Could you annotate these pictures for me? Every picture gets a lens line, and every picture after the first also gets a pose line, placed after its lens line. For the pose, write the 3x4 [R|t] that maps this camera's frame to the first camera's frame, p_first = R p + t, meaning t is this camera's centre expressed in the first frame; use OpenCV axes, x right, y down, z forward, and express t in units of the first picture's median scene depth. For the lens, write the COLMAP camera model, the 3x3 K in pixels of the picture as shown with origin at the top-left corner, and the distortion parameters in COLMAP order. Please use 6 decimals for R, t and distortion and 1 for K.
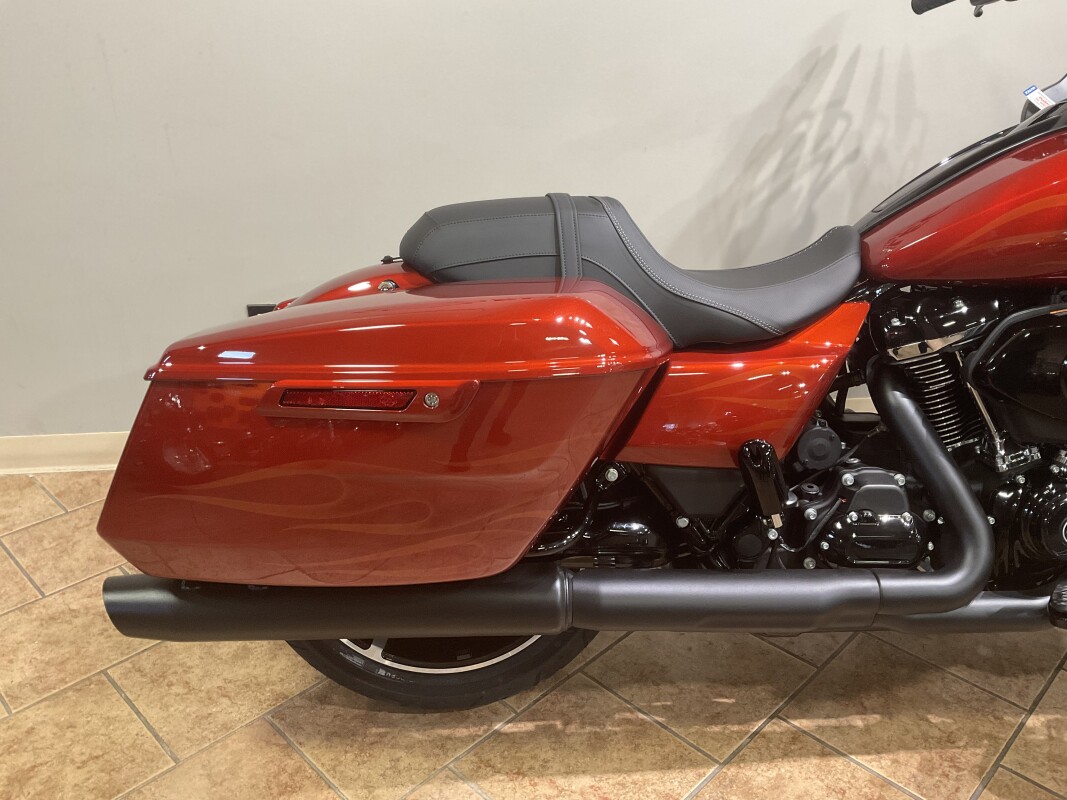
lens RADIAL K [[886.3, 0, 533.5], [0, 886.3, 400.0], [0, 0, 1]] dist [-0.000524, -0.007256]
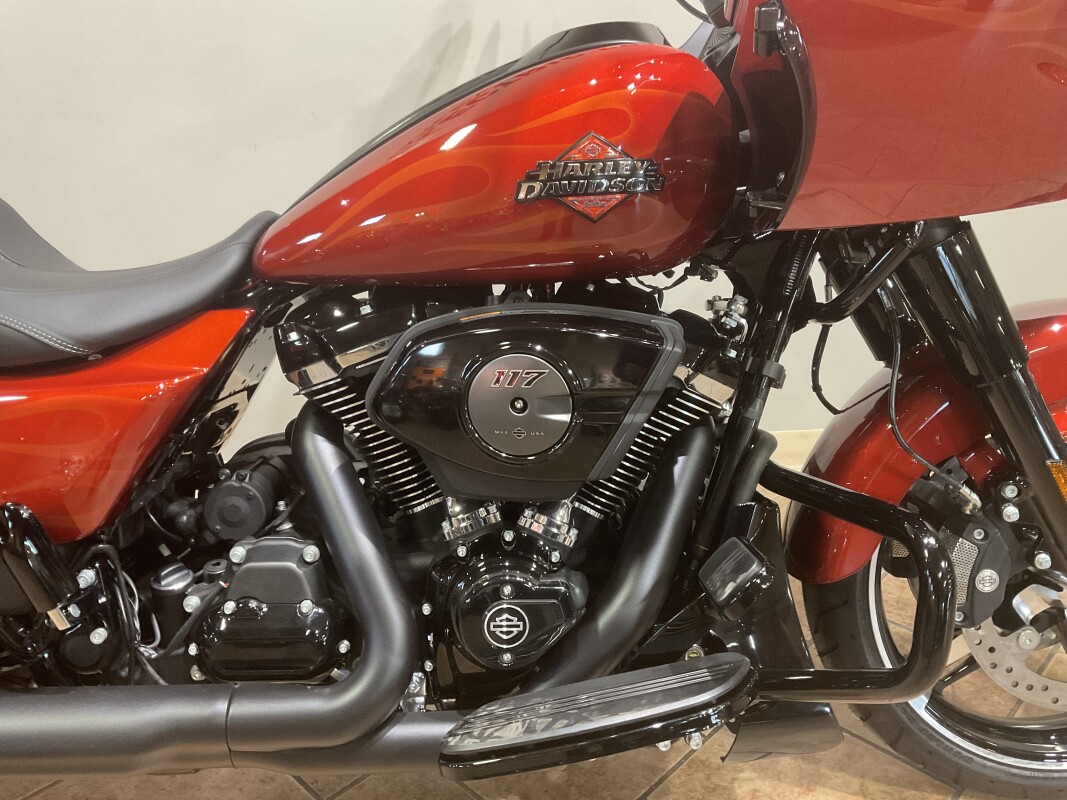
lens RADIAL K [[883.4, 0, 548.4], [0, 883.4, 397.9], [0, 0, 1]] dist [0.087923, -0.118860]
pose [[0.999725, -0.008922, 0.021710, 0.534021], [0.010145, 0.998329, -0.056886, 0.005738], [-0.021166, 0.057091, 0.998145, 0.233502]]
